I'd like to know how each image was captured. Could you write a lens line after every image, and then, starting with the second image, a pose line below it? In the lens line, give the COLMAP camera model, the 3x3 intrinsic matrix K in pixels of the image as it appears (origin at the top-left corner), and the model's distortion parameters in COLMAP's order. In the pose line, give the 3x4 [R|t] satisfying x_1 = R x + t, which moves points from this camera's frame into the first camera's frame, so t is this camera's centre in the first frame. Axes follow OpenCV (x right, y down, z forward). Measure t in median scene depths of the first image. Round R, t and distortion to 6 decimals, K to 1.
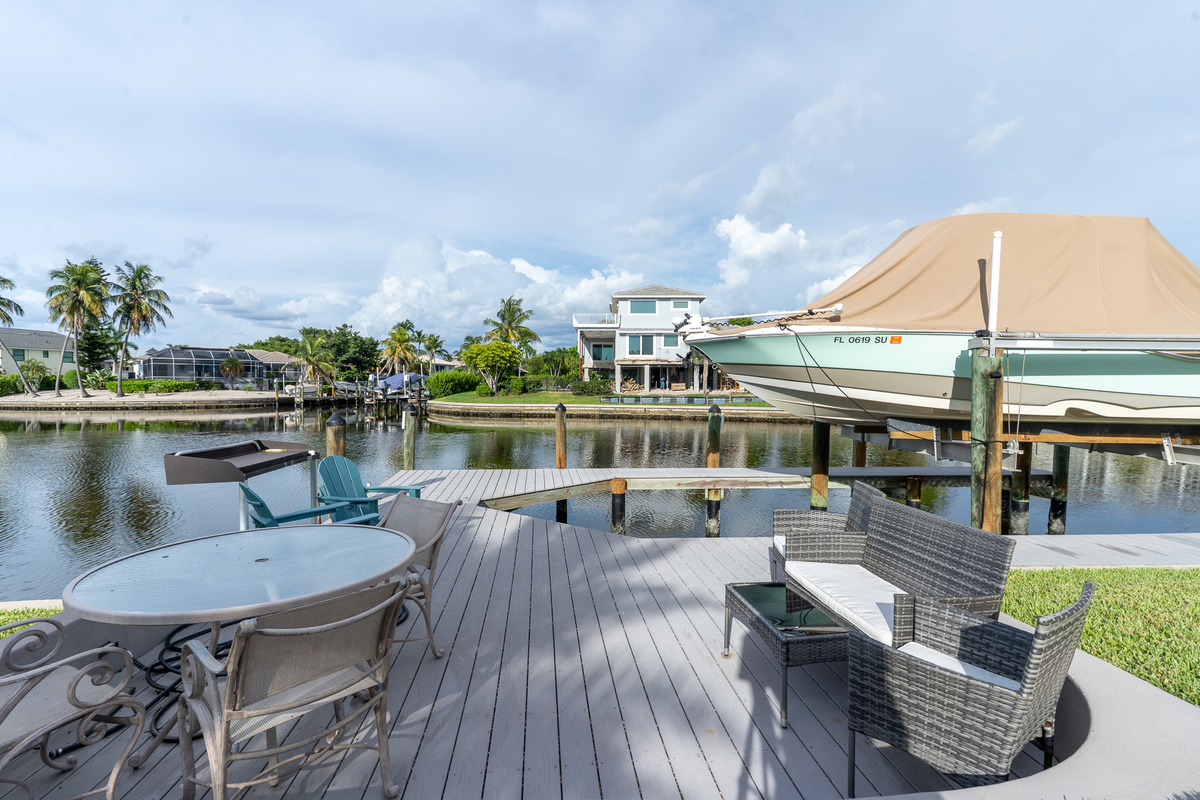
lens RADIAL K [[573.7, 0, 600.7], [0, 573.7, 405.9], [0, 0, 1]] dist [0.001086, 0.000476]
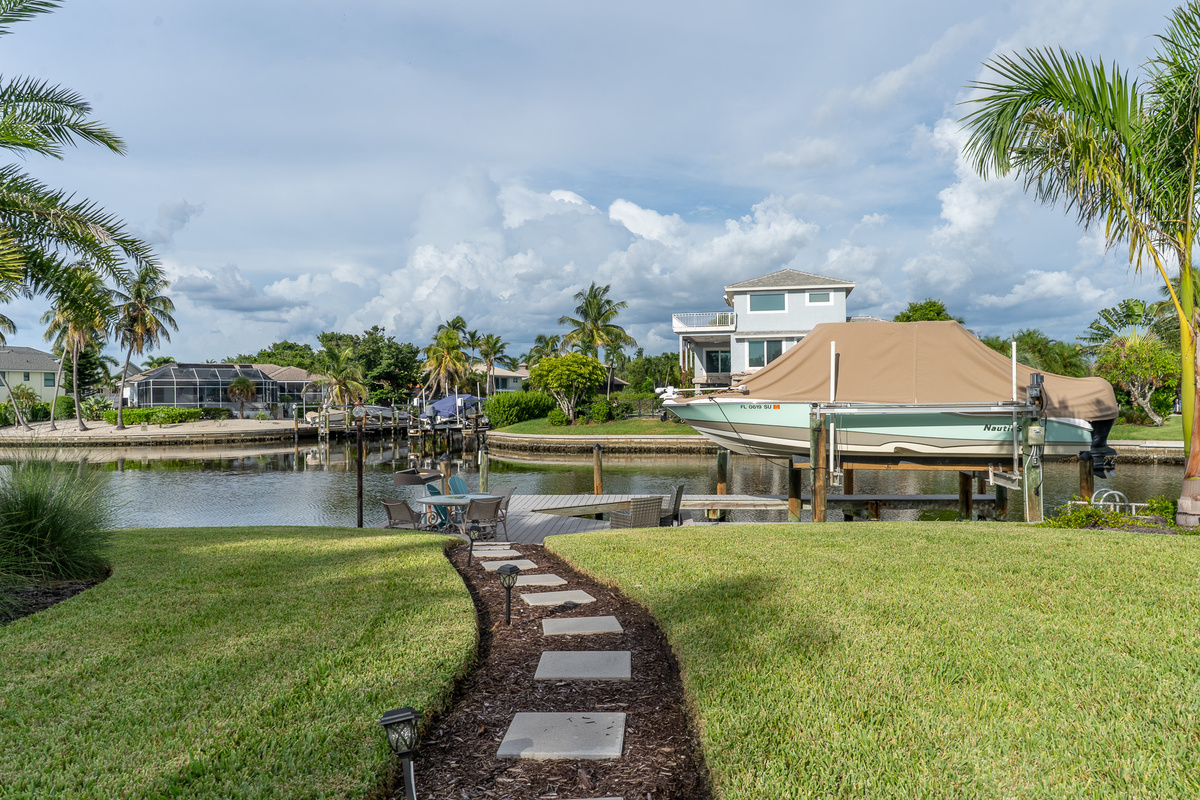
lens RADIAL K [[923.5, 0, 600.0], [0, 923.5, 400.0], [0, 0, 1]] dist [-0.004032, -0.001459]
pose [[0.986243, -0.014834, -0.164633, 0.044322], [0.009019, 0.999311, -0.036009, -0.004336], [0.165053, 0.034029, 0.985697, -0.165508]]
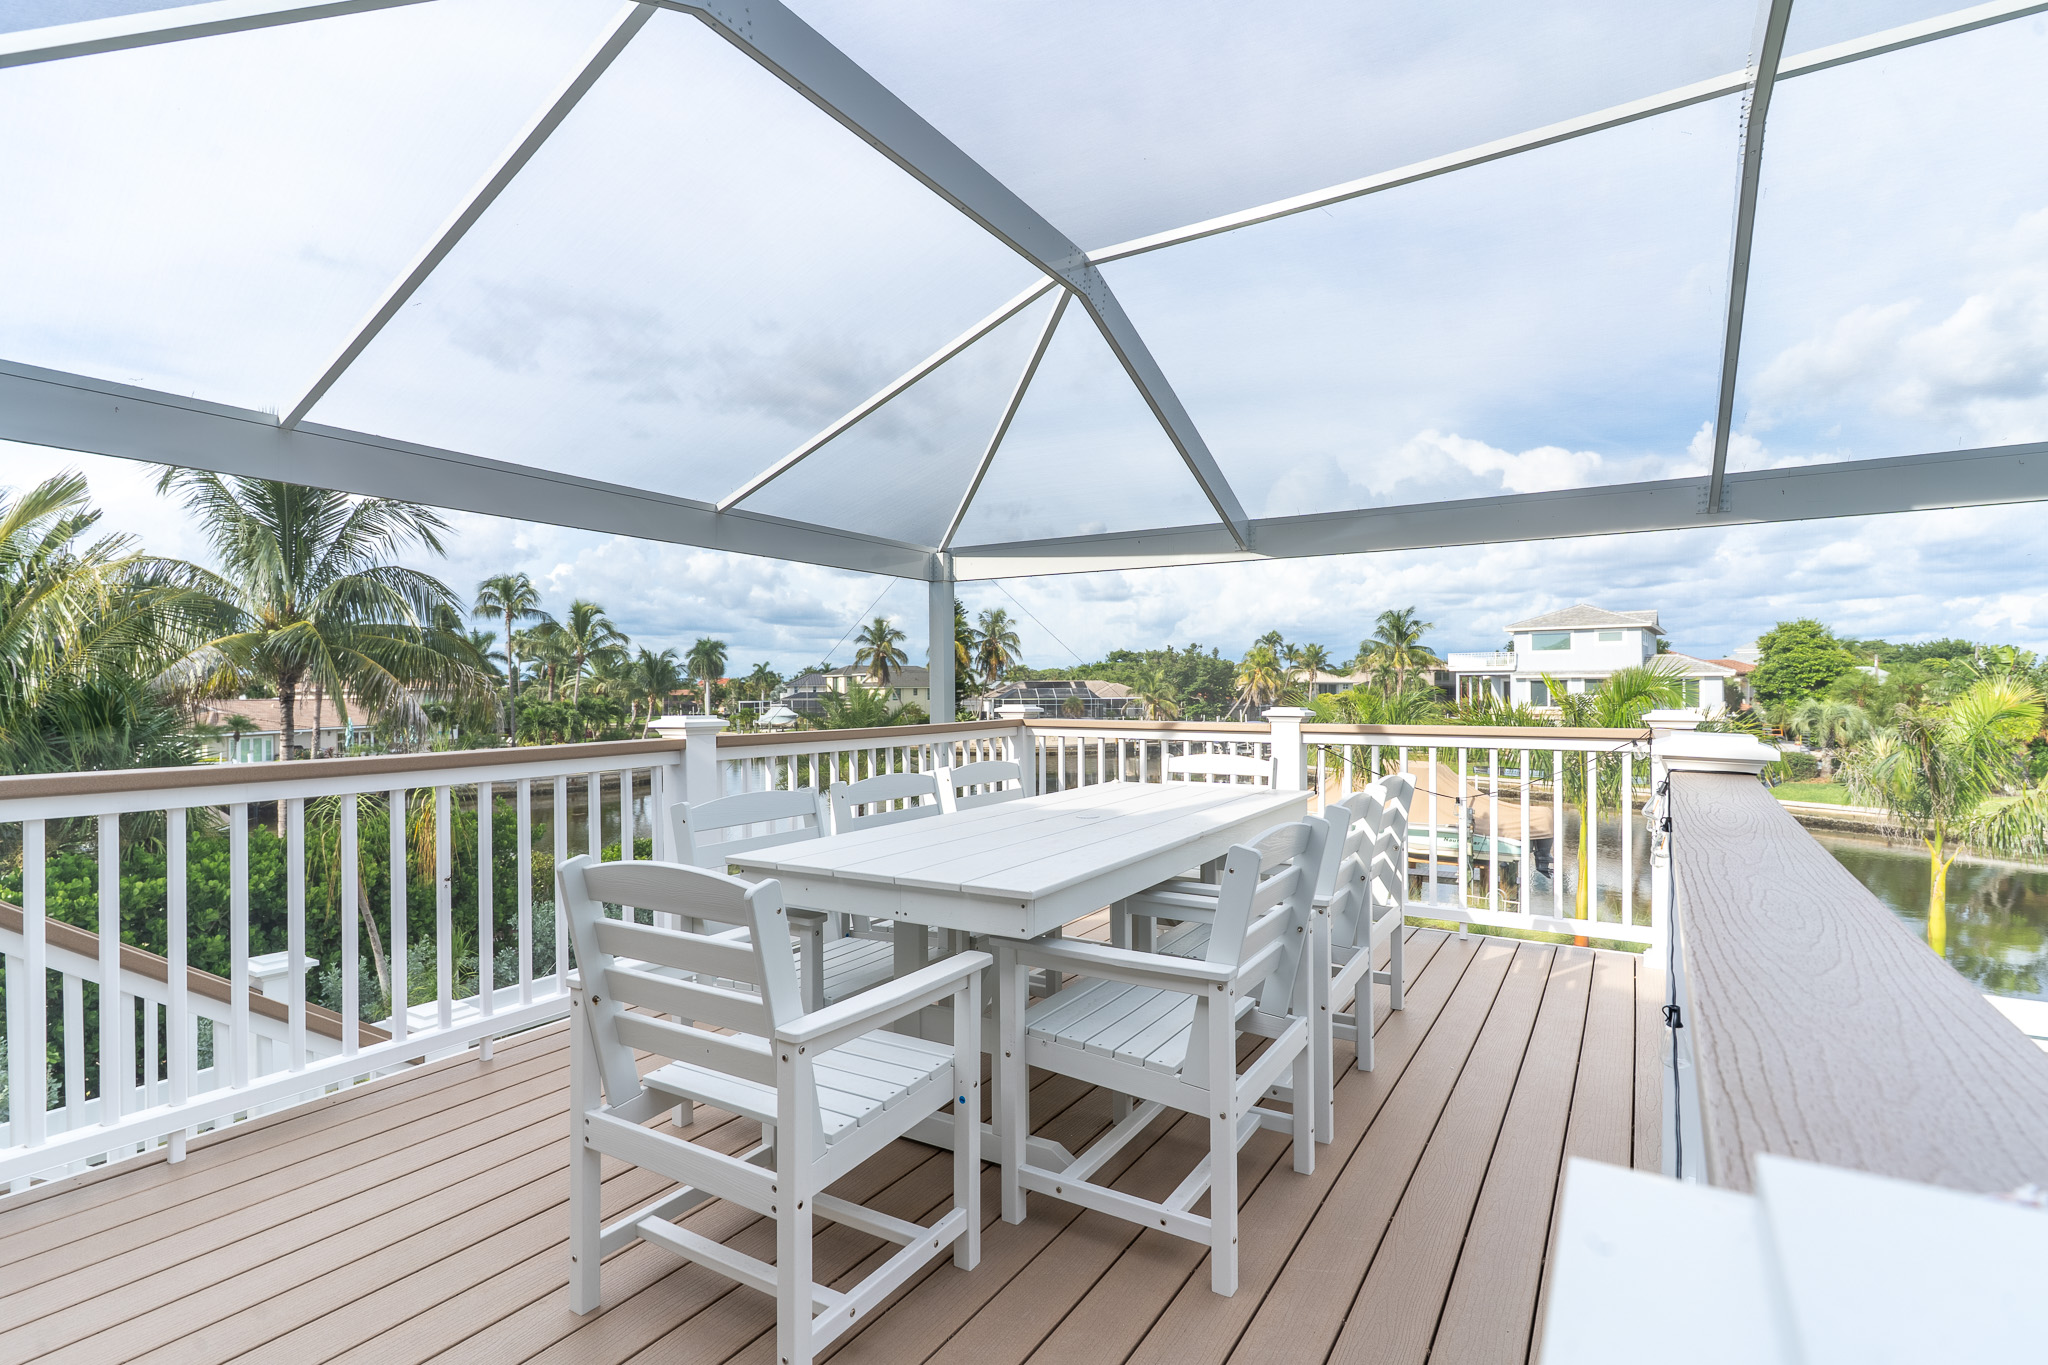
lens RADIAL K [[979.0, 0, 1025.3], [0, 979.0, 692.5], [0, 0, 1]] dist [0.001086, 0.000476]
pose [[0.819593, -0.006442, -0.572911, 0.193819], [-0.010869, 0.999582, -0.026787, -0.053479], [0.572844, 0.028181, 0.819180, -0.333992]]
